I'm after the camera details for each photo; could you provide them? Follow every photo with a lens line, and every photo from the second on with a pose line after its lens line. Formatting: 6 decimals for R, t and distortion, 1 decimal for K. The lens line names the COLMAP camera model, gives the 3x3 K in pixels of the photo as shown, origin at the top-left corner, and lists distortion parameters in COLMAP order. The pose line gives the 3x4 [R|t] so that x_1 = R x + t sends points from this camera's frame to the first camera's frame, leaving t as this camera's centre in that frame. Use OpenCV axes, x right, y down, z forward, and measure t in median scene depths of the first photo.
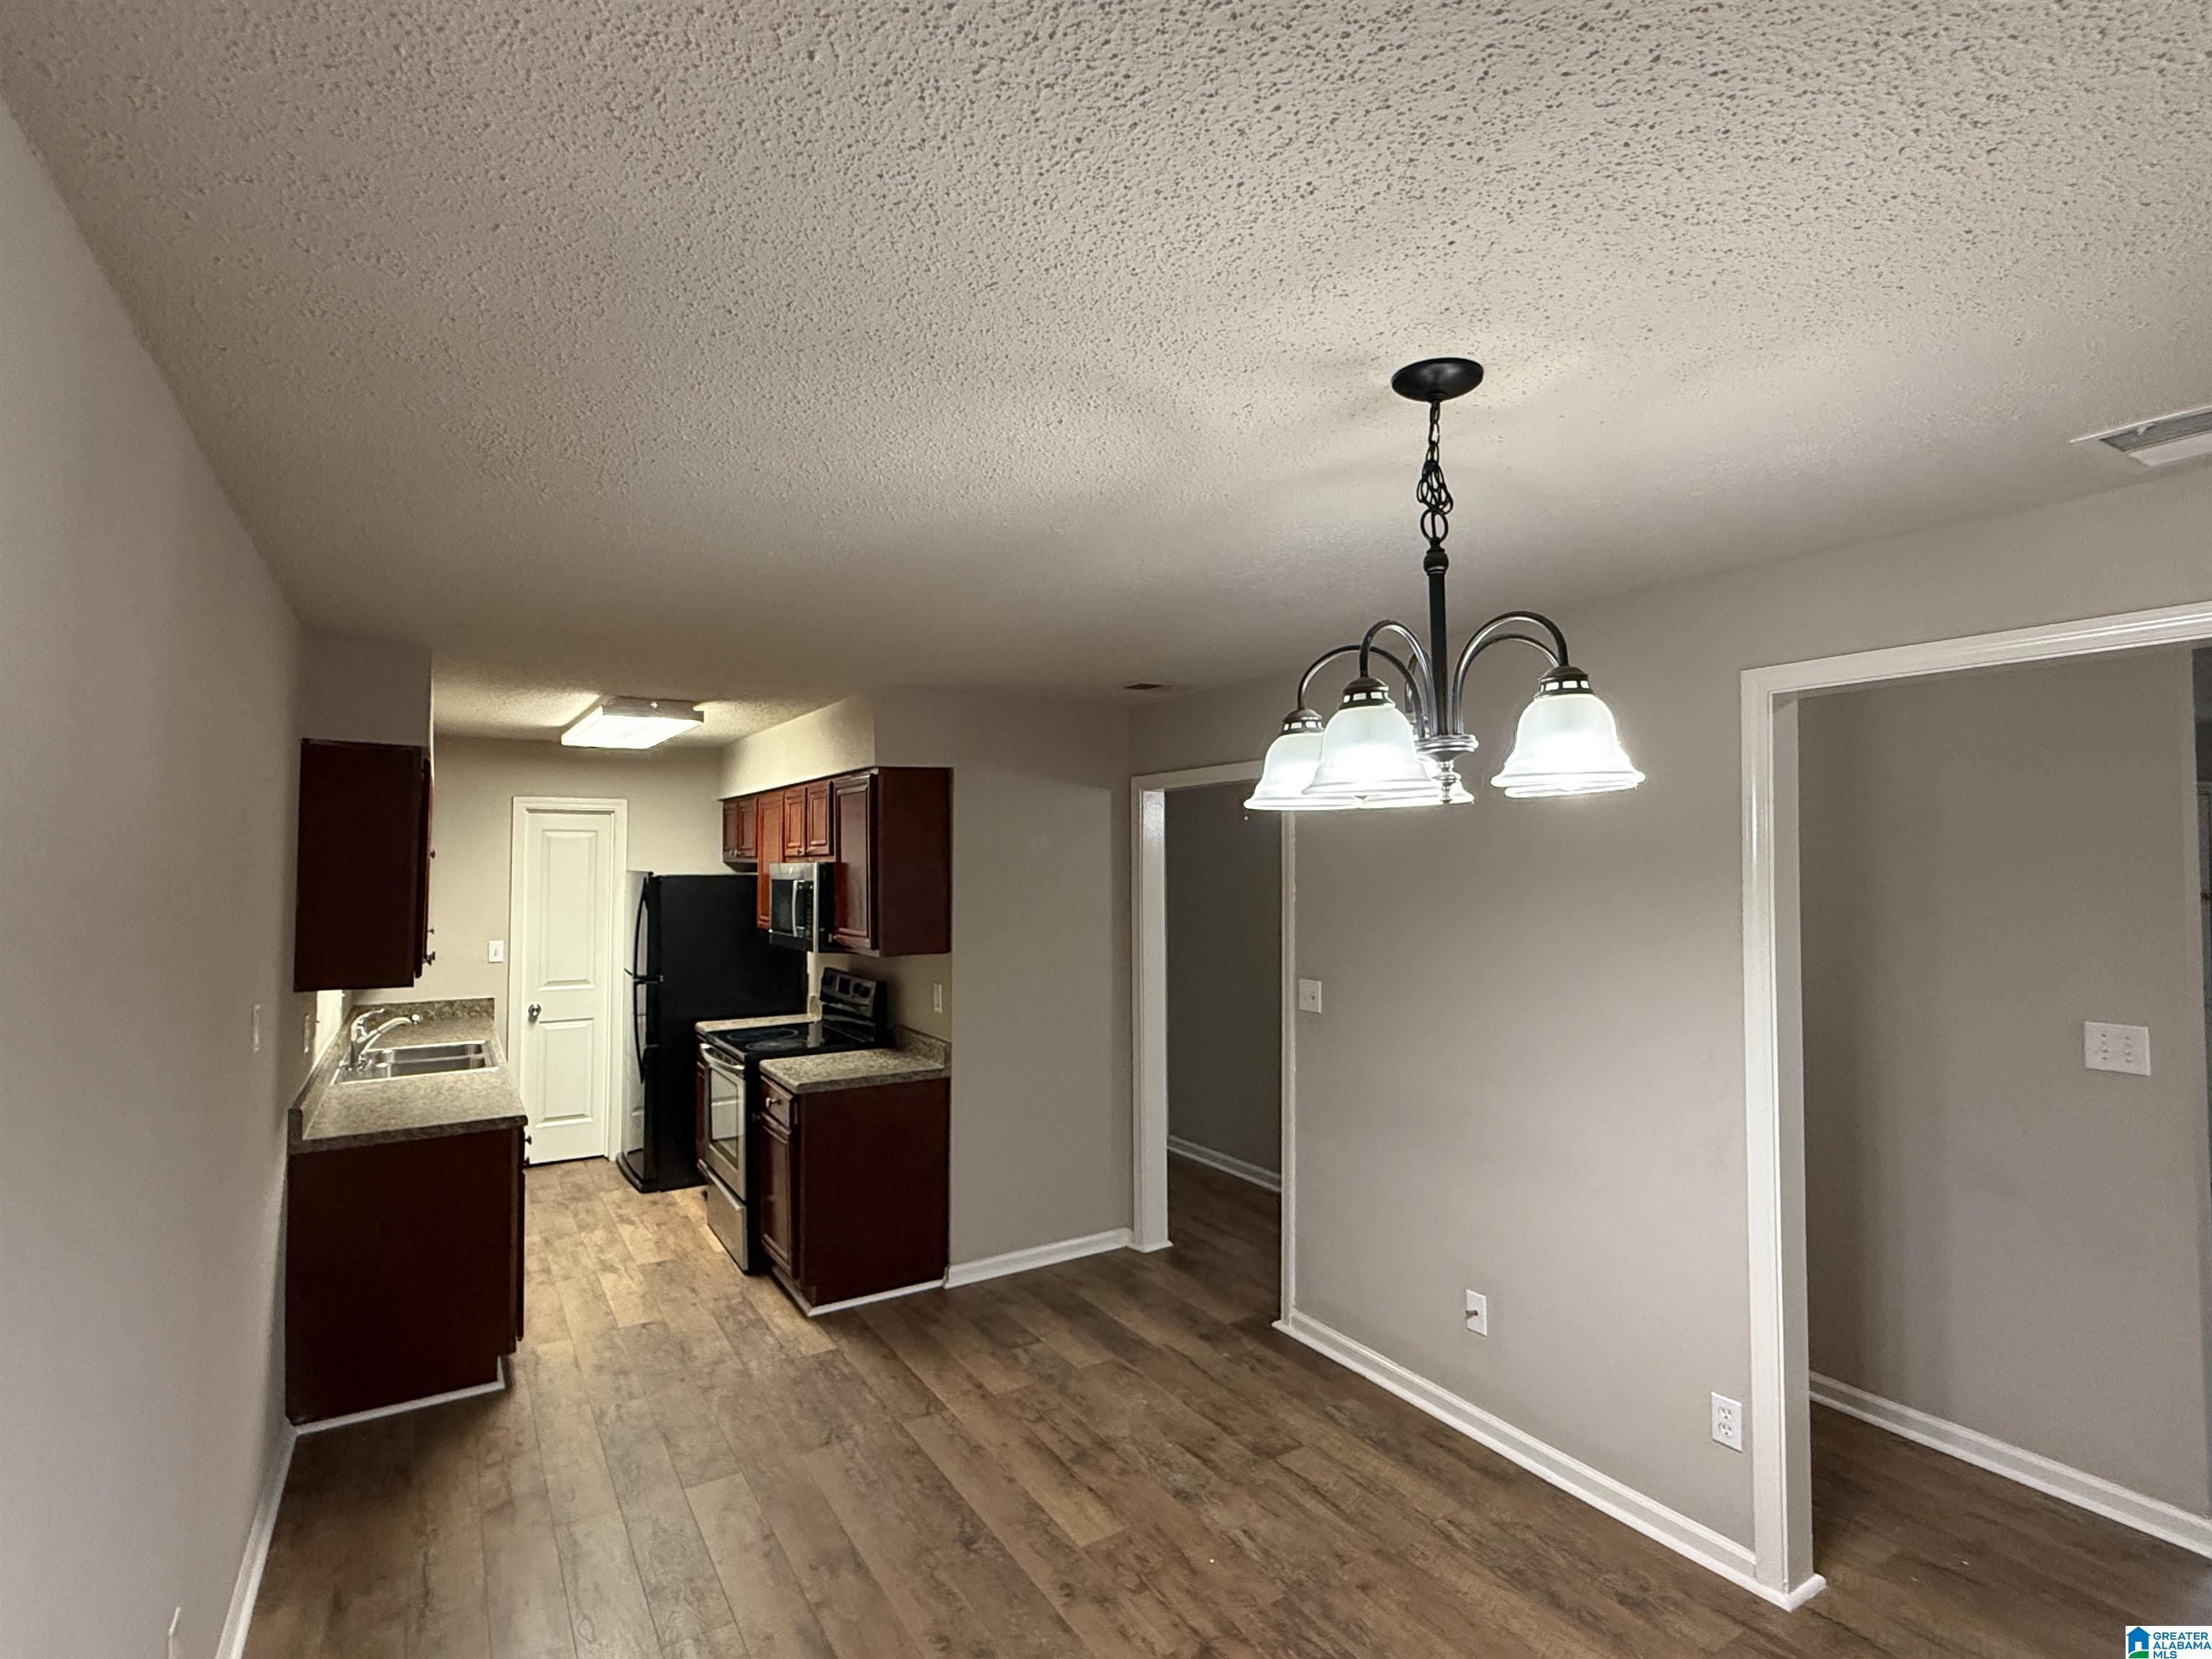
lens RADIAL K [[1070.1, 0, 1104.7], [0, 1070.1, 829.5], [0, 0, 1]] dist [-0.002015, -0.000043]
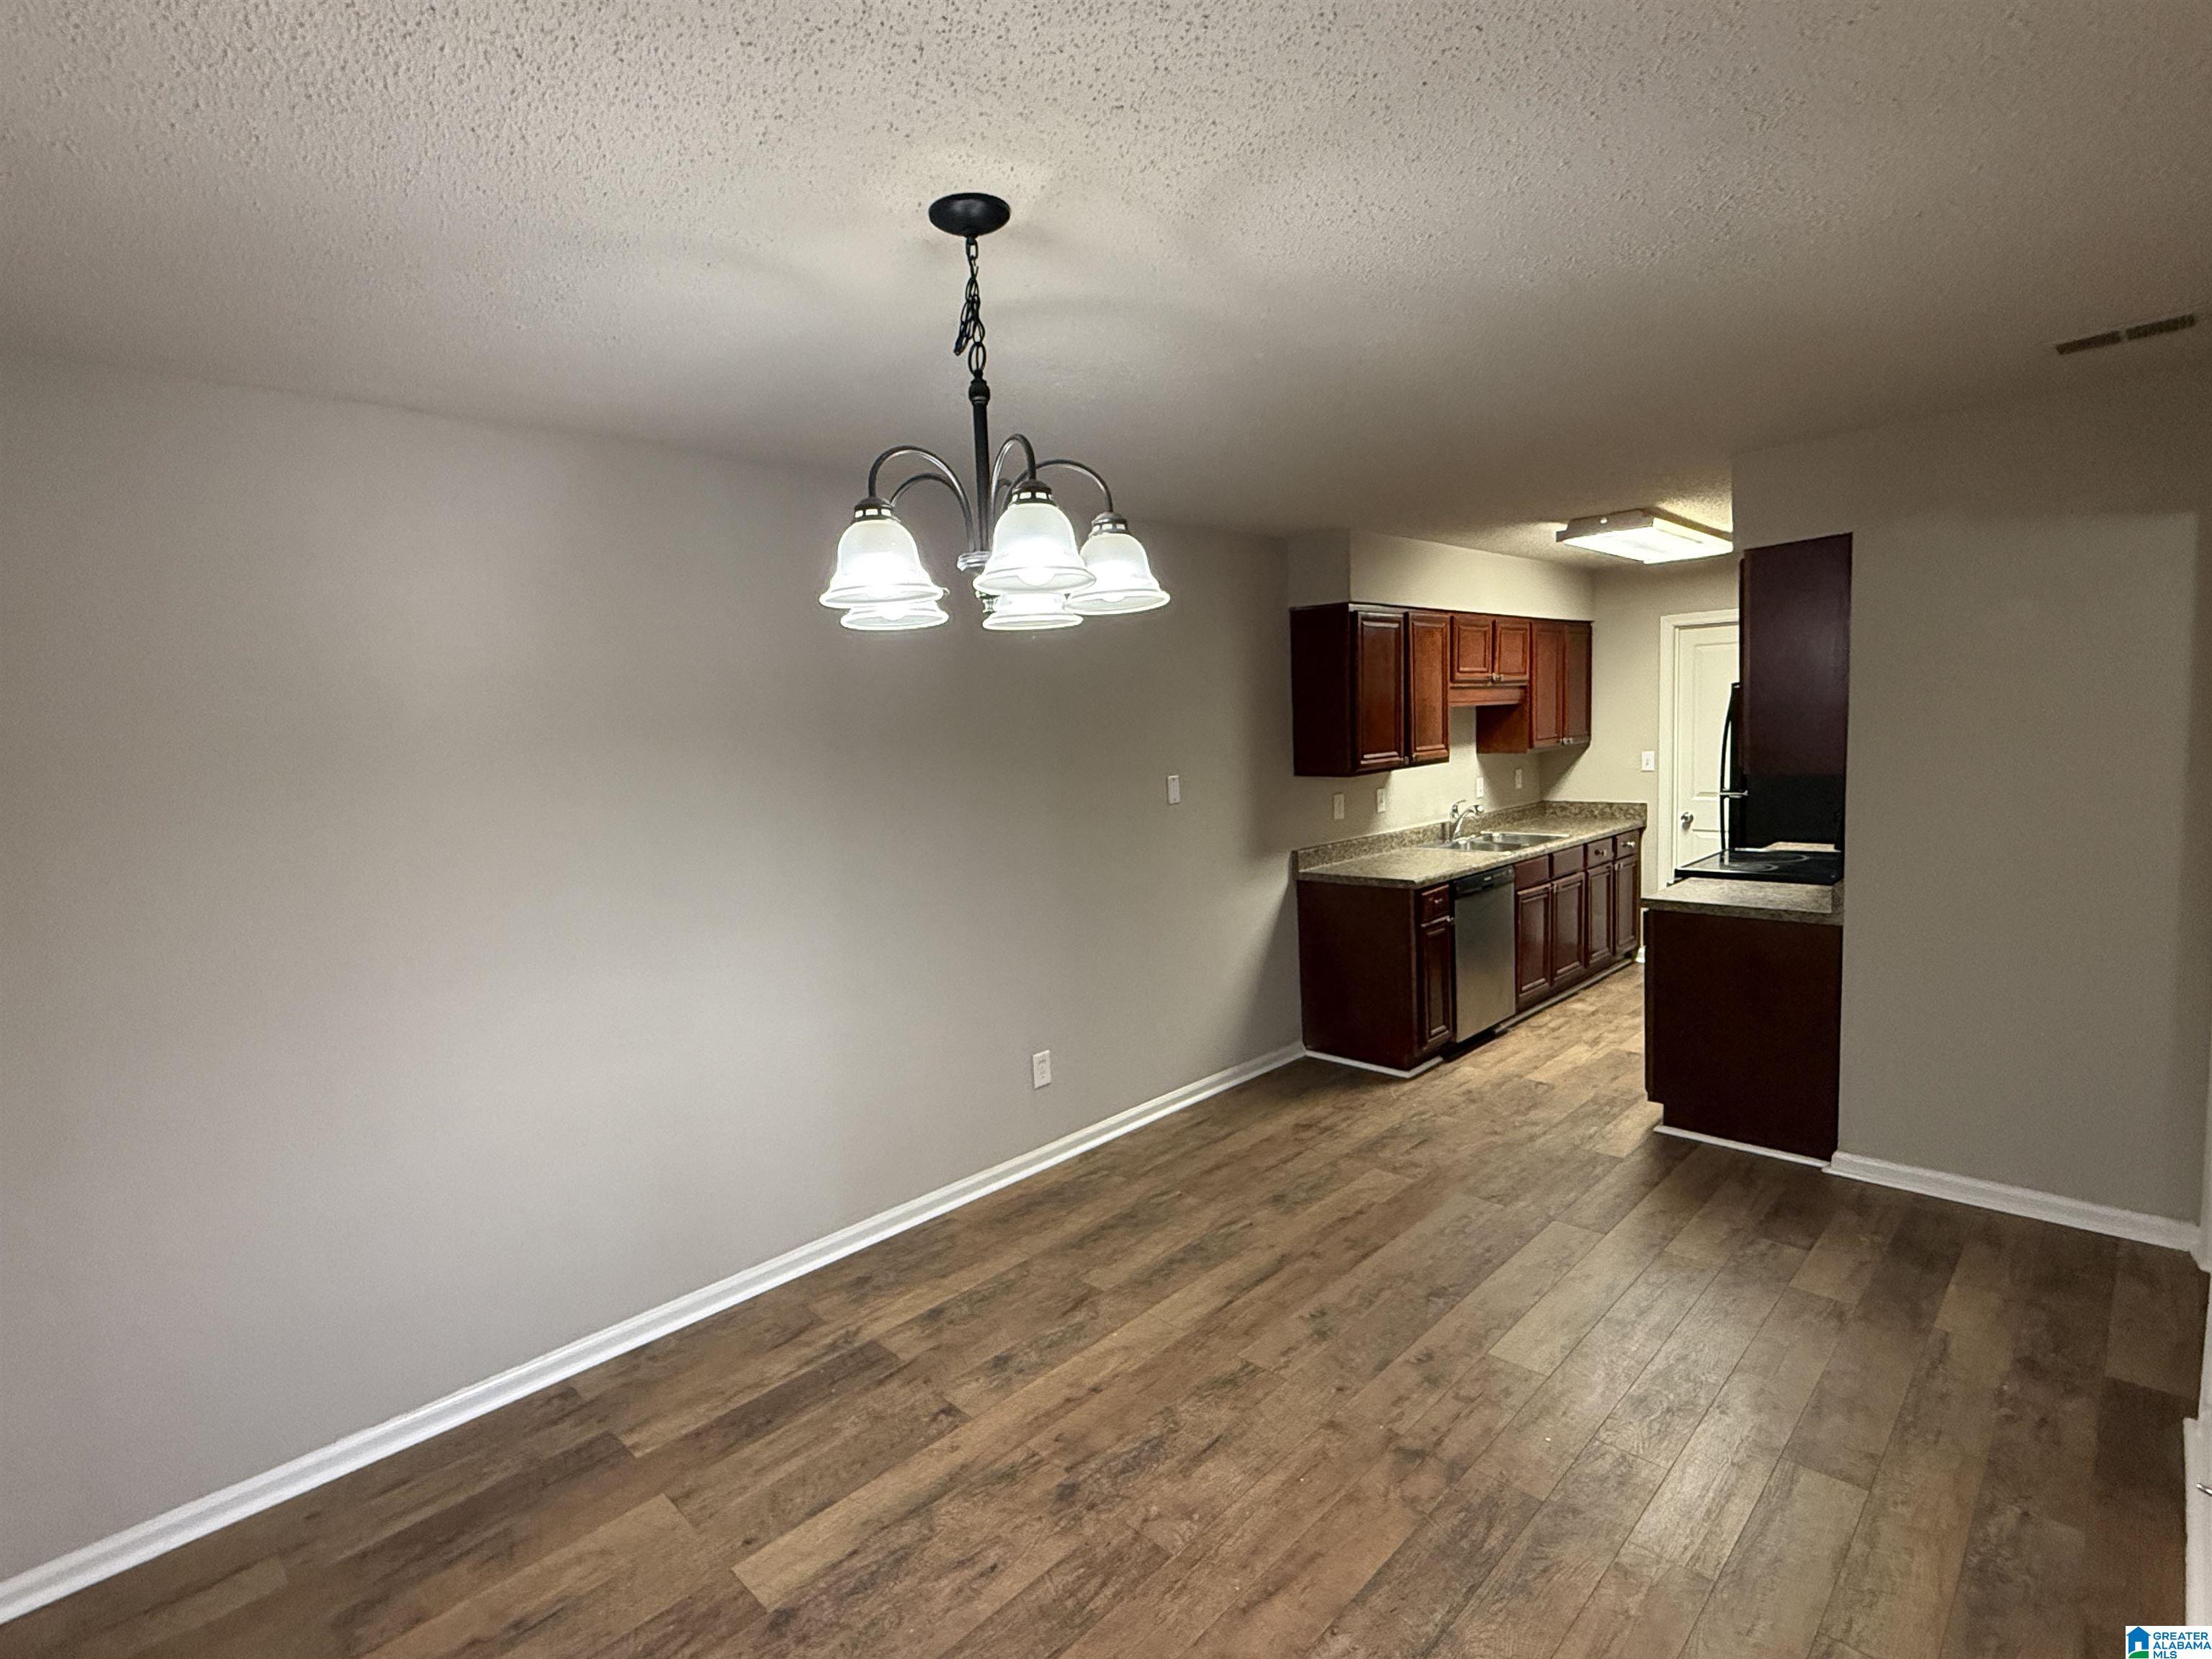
lens RADIAL K [[1070.1, 0, 1104.7], [0, 1070.1, 829.5], [0, 0, 1]] dist [-0.002015, -0.000043]
pose [[0.224993, 0.090849, -0.970116, 0.488545], [0.074811, 0.991094, 0.110164, 0.028185], [0.971484, -0.097361, 0.216192, 0.285795]]
